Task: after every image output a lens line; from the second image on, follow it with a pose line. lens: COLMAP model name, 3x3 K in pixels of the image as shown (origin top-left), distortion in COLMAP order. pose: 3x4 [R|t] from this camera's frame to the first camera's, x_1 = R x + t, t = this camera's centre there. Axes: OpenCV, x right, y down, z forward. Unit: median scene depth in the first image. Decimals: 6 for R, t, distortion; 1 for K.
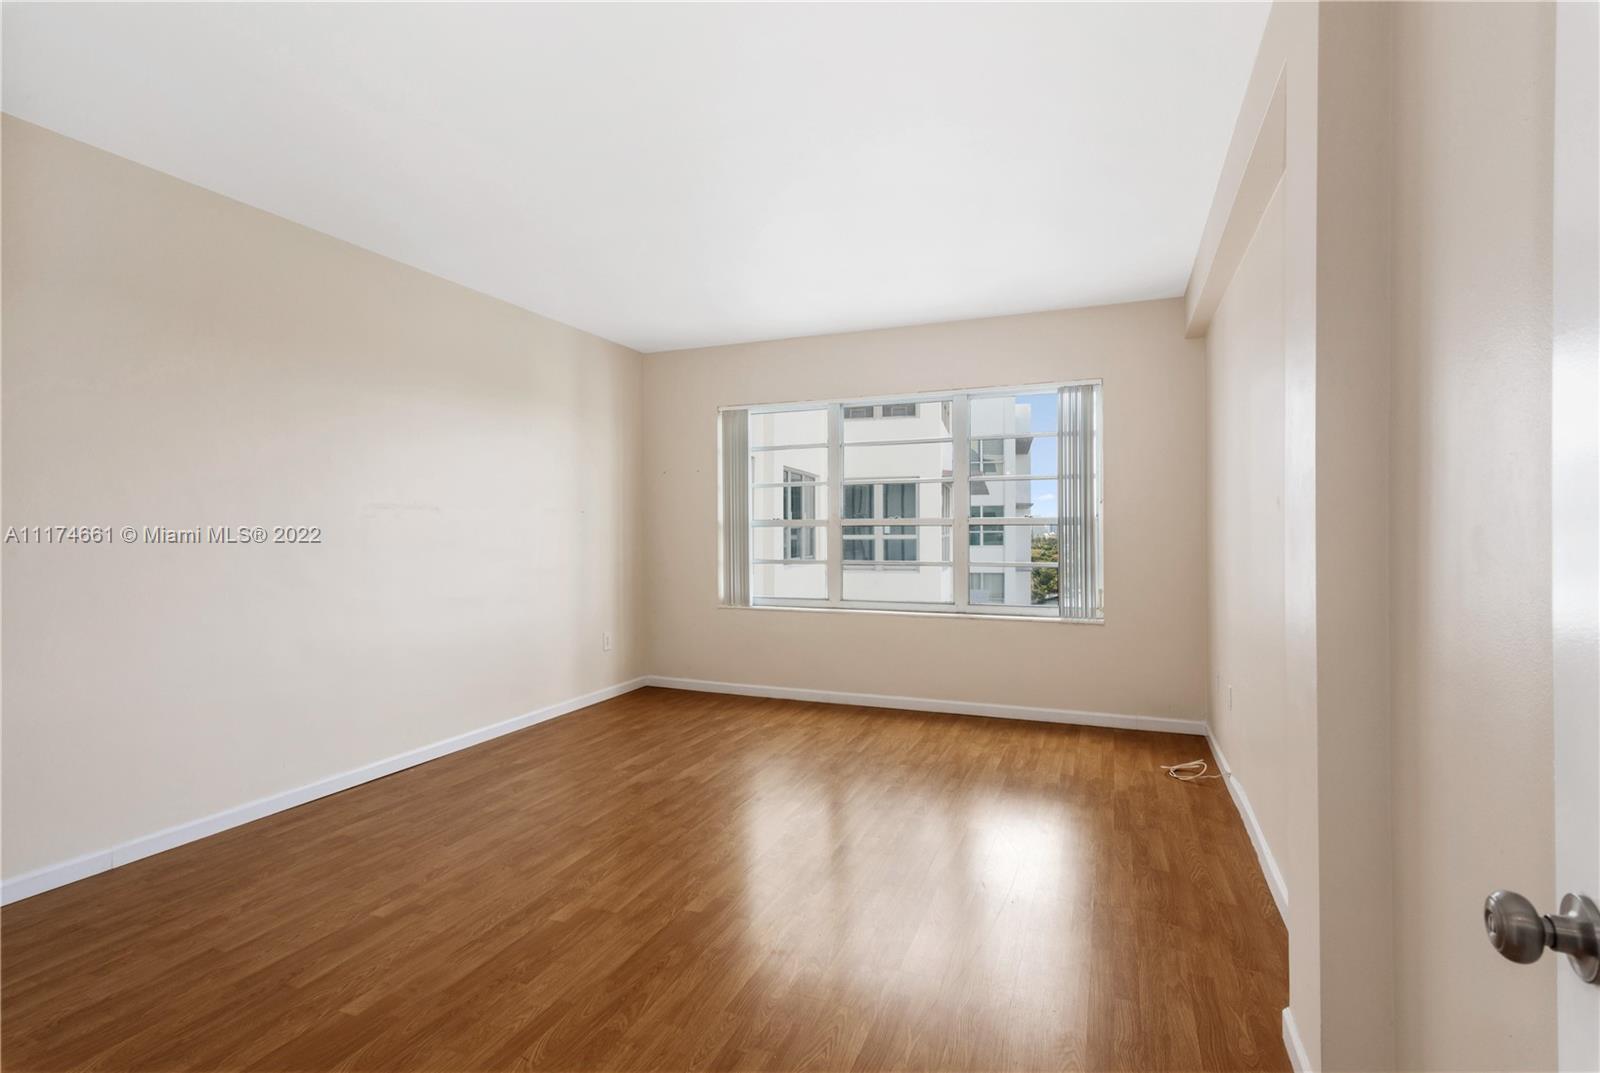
lens RADIAL K [[791.3, 0, 800.0], [0, 791.3, 536.5], [0, 0, 1]] dist [0.014009, 0.000268]
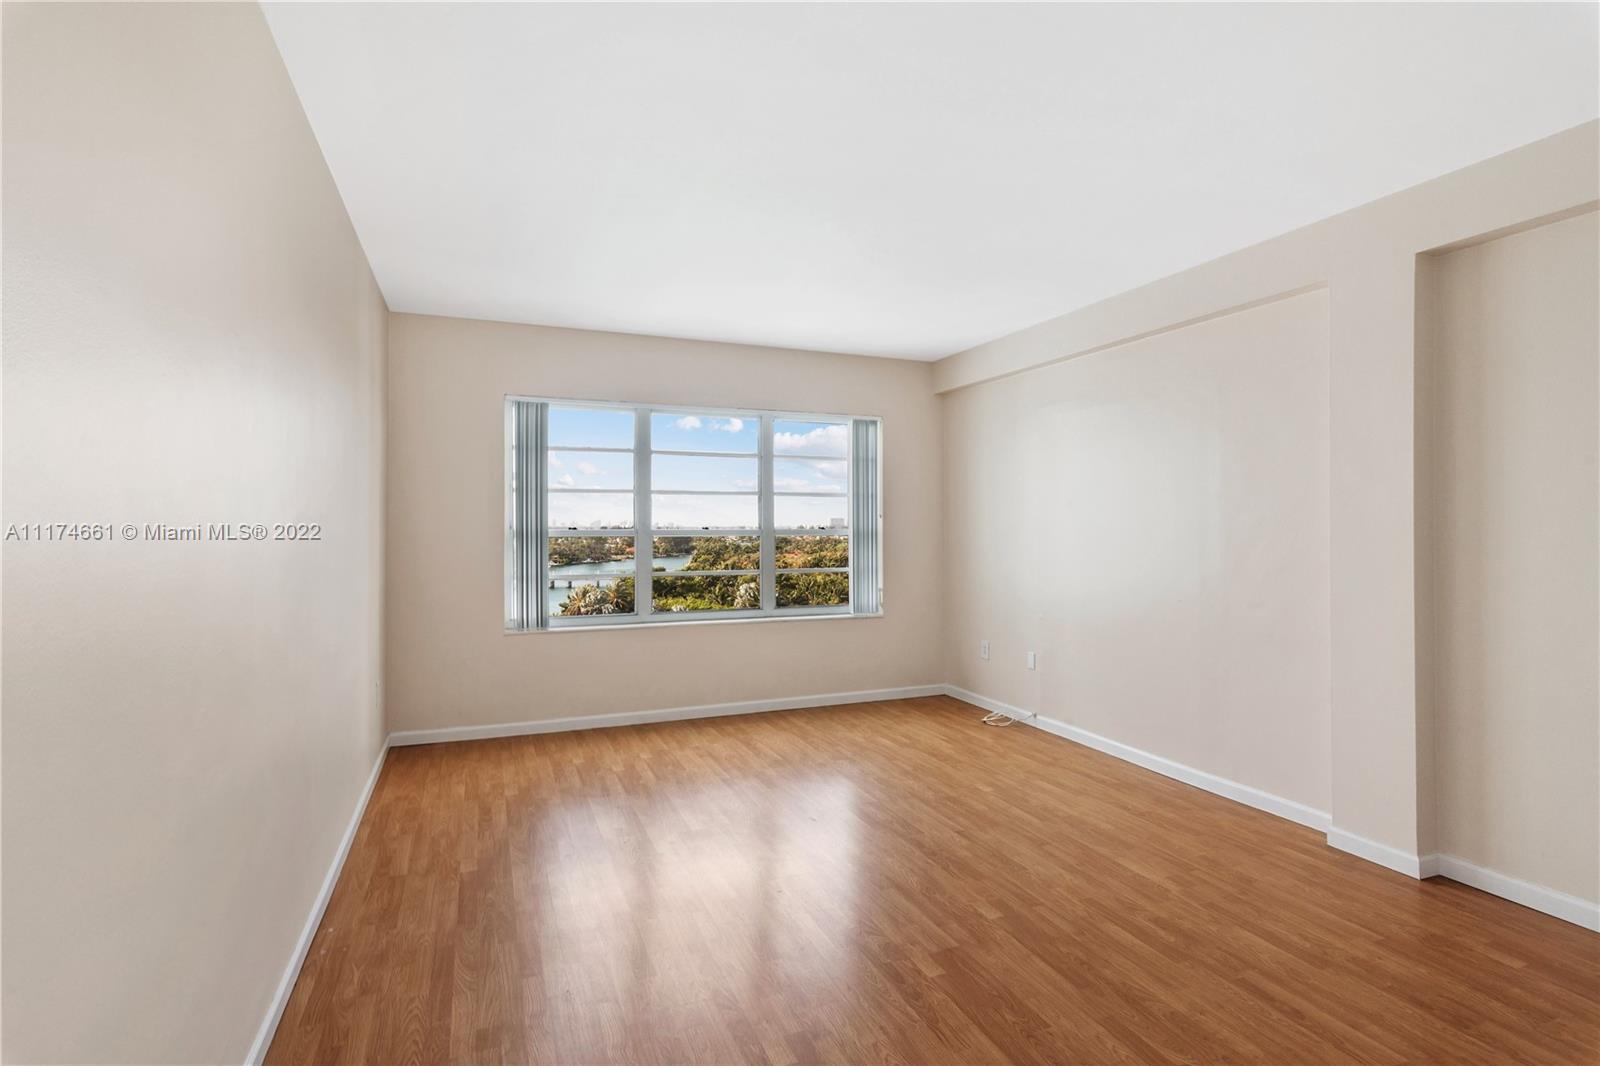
lens RADIAL K [[775.9, 0, 797.9], [0, 775.9, 523.3], [0, 0, 1]] dist [0.016370, -0.000672]
pose [[0.710957, 0.005243, 0.703216, -0.592618], [0.004201, 0.999923, -0.011703, -0.021801], [-0.703223, 0.011274, 0.710880, 0.251752]]
